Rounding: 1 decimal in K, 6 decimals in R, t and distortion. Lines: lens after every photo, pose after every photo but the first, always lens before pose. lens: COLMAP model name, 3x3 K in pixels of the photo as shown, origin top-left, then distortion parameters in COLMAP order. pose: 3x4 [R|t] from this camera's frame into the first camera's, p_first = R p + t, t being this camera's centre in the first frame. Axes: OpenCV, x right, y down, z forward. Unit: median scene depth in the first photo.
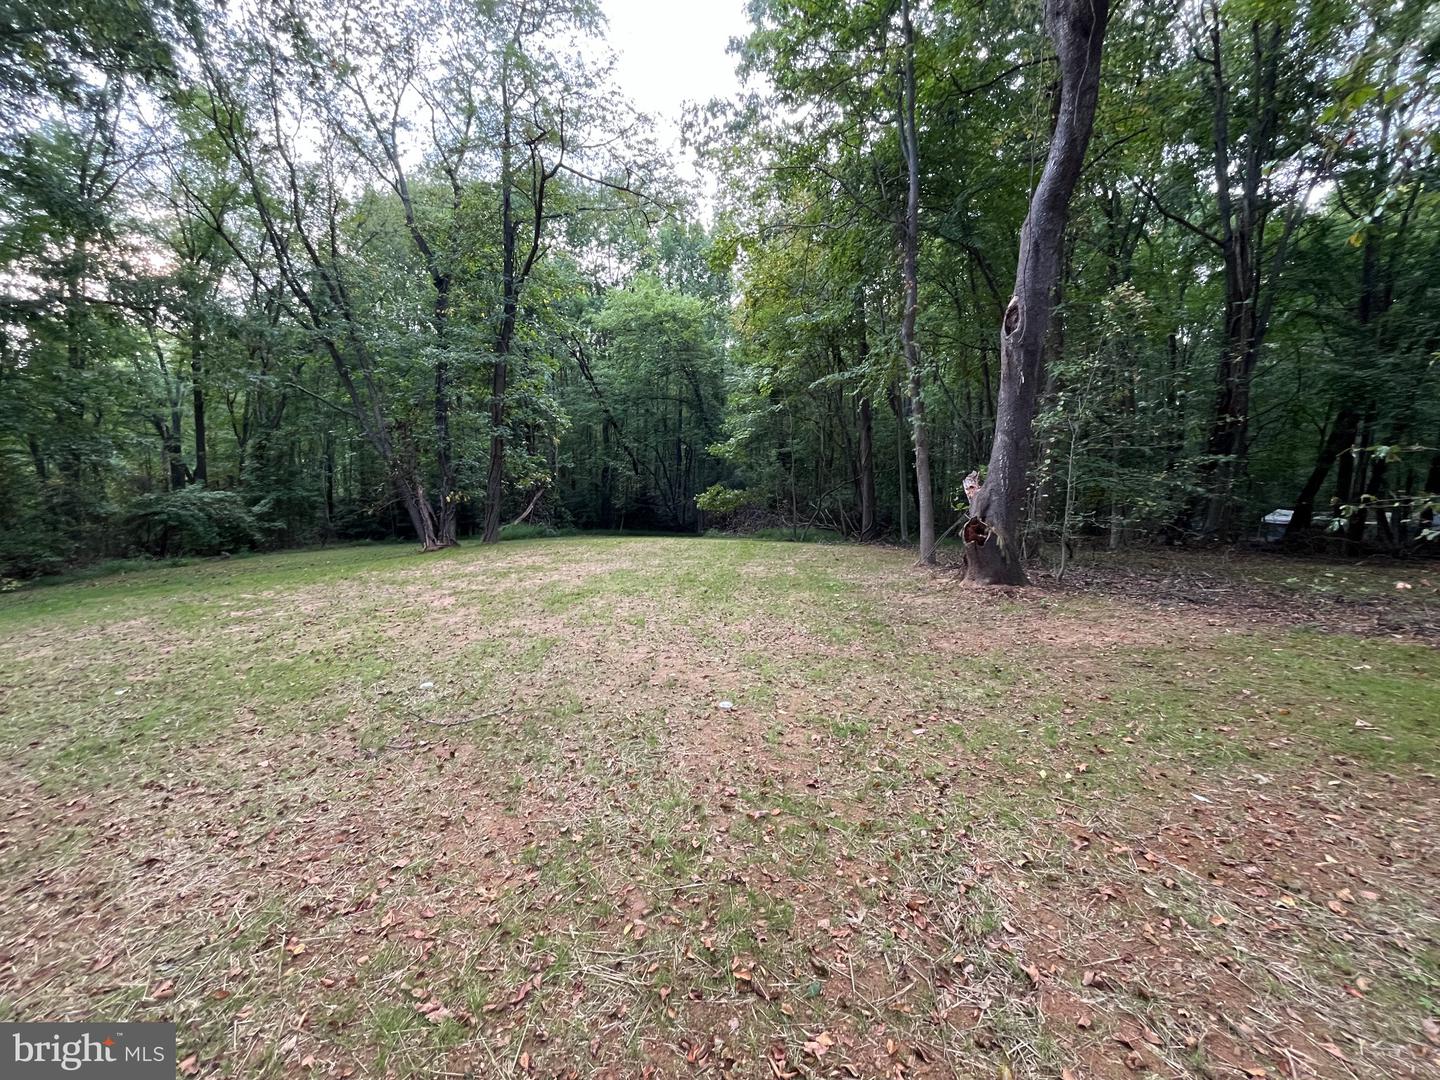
lens RADIAL K [[579.0, 0, 719.6], [0, 579.0, 539.8], [0, 0, 1]] dist [0.001348, 0.000008]
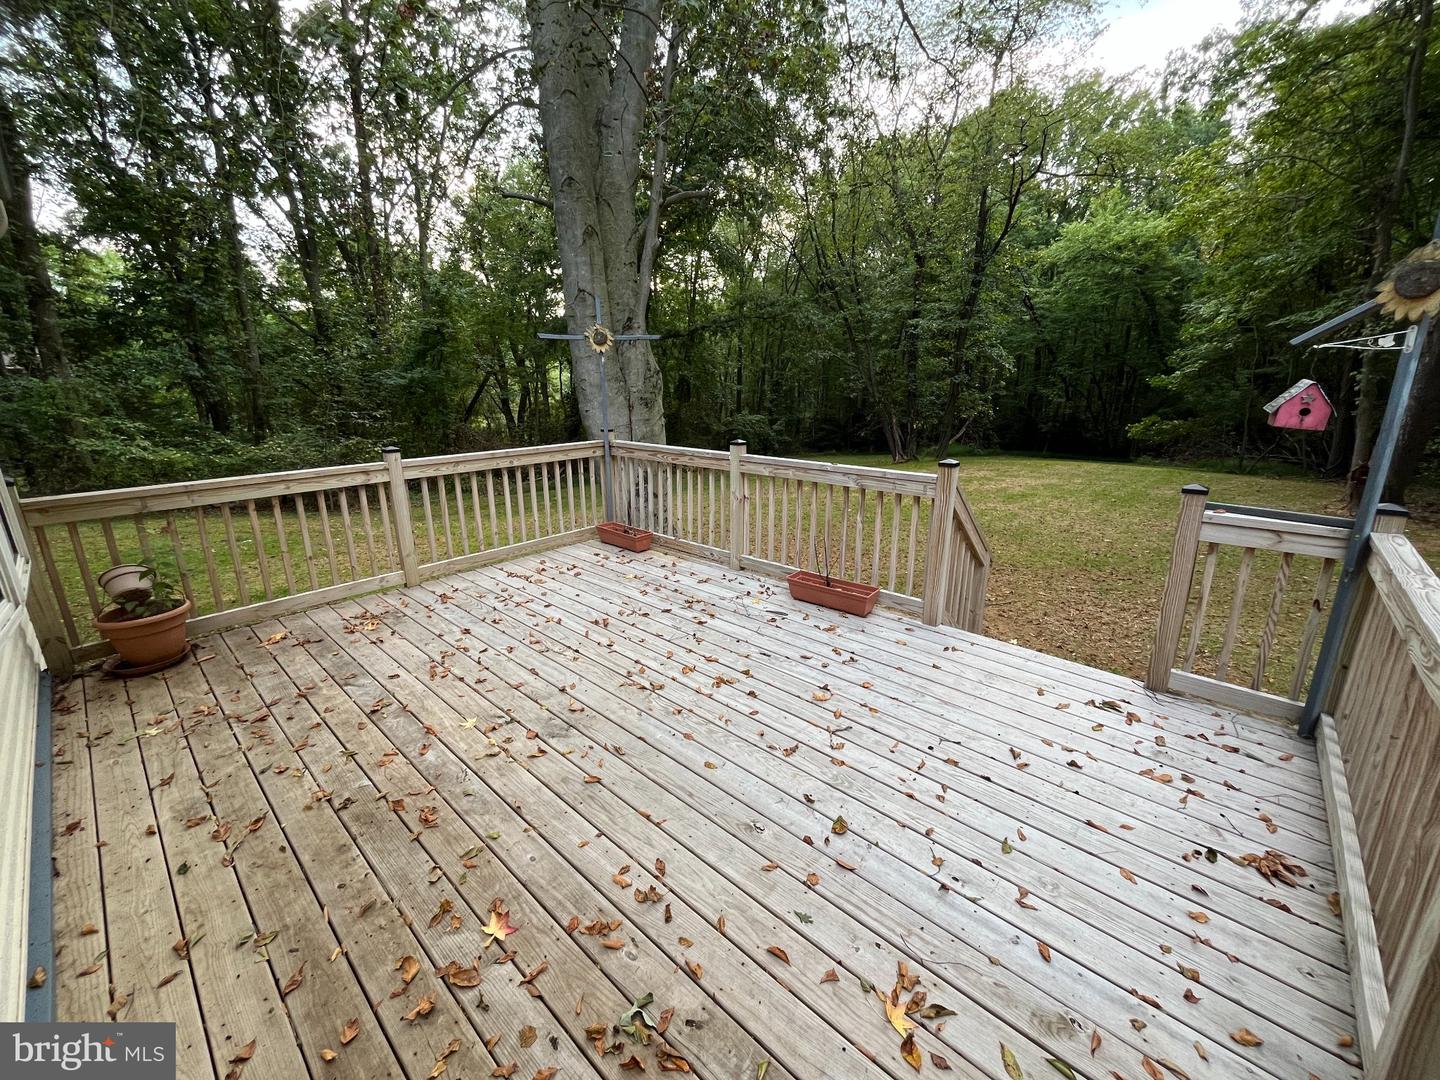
lens RADIAL K [[579.0, 0, 721.7], [0, 579.0, 533.9], [0, 0, 1]] dist [0.001348, 0.000008]
pose [[0.790090, 0.132336, -0.598535, 0.037077], [-0.049321, 0.986977, 0.153115, -0.003904], [0.611003, -0.091454, 0.786328, -0.373409]]
